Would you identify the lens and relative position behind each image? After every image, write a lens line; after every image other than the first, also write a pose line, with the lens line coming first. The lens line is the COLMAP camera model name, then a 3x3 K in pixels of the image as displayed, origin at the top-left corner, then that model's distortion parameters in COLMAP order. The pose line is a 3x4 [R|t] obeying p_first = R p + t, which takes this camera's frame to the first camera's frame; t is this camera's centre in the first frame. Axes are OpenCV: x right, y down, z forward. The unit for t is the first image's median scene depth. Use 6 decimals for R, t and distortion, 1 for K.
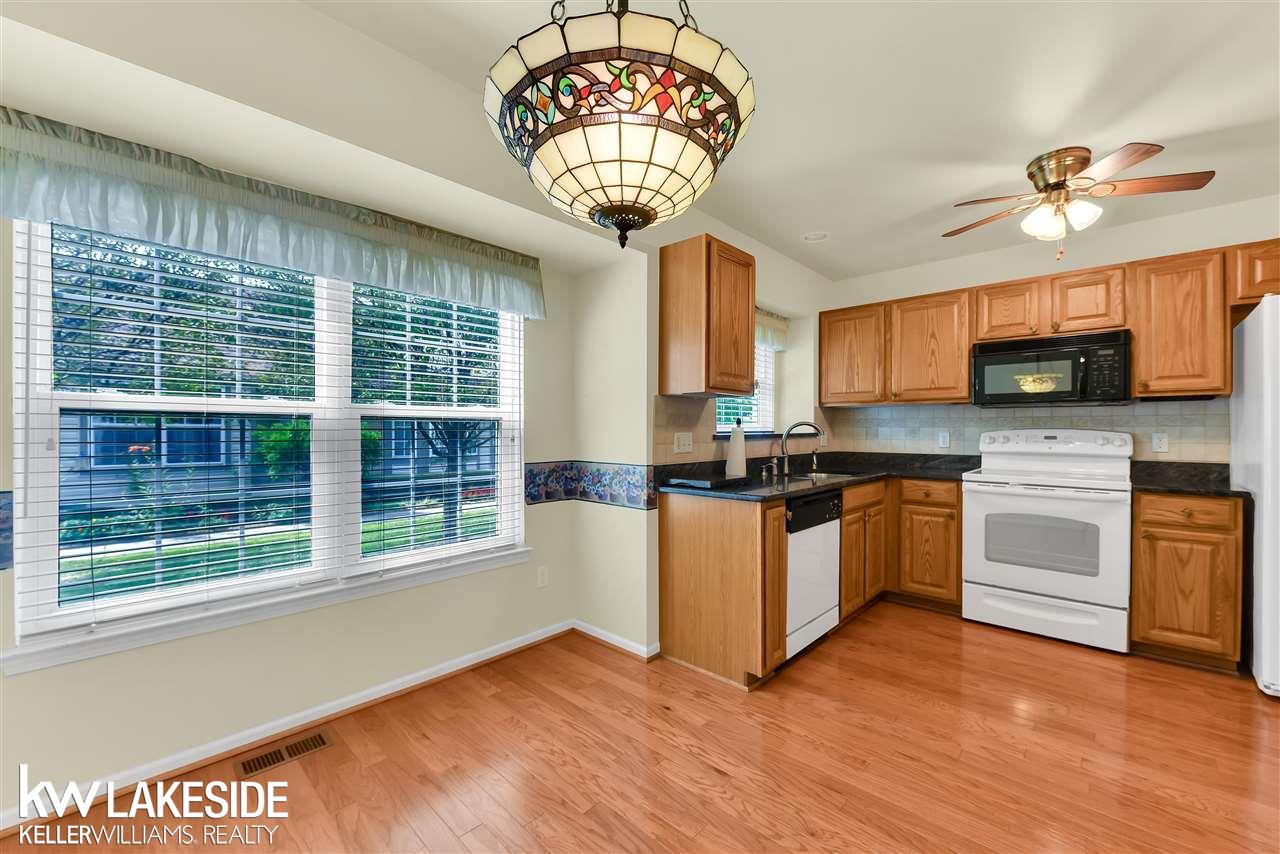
lens RADIAL K [[524.1, 0, 637.1], [0, 524.1, 426.8], [0, 0, 1]] dist [-0.016985, -0.000388]
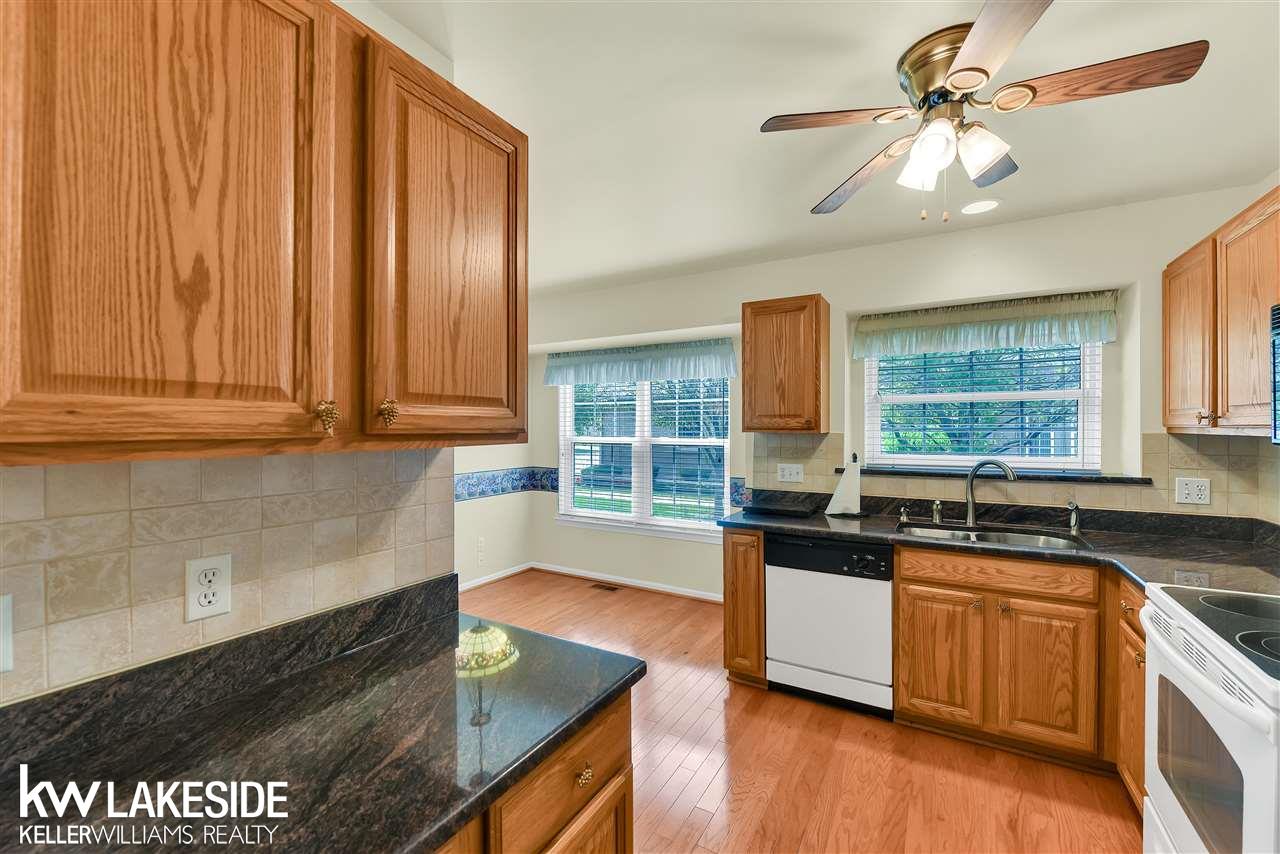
lens RADIAL K [[524.1, 0, 650.9], [0, 524.1, 427.4], [0, 0, 1]] dist [-0.016985, -0.000388]
pose [[0.211854, 0.004779, -0.977290, 1.206922], [0.012516, 0.999893, 0.007603, -0.084828], [0.977221, -0.013843, 0.211772, 0.502842]]
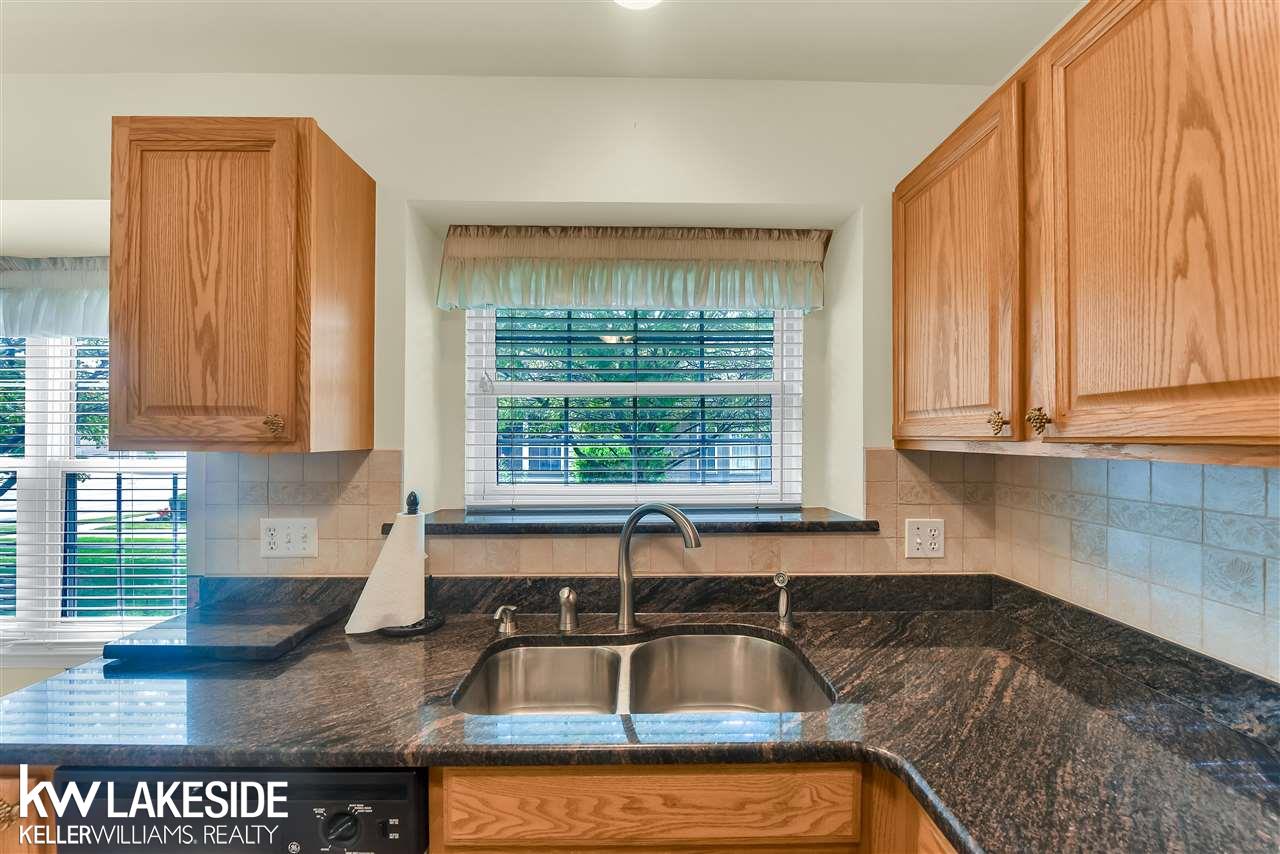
lens RADIAL K [[524.1, 0, 651.5], [0, 524.1, 433.7], [0, 0, 1]] dist [-0.016985, -0.000388]
pose [[0.687929, 0.001882, -0.725776, 0.760234], [0.003481, 0.999977, 0.005892, -0.078519], [0.725770, -0.006579, 0.687906, 0.971345]]
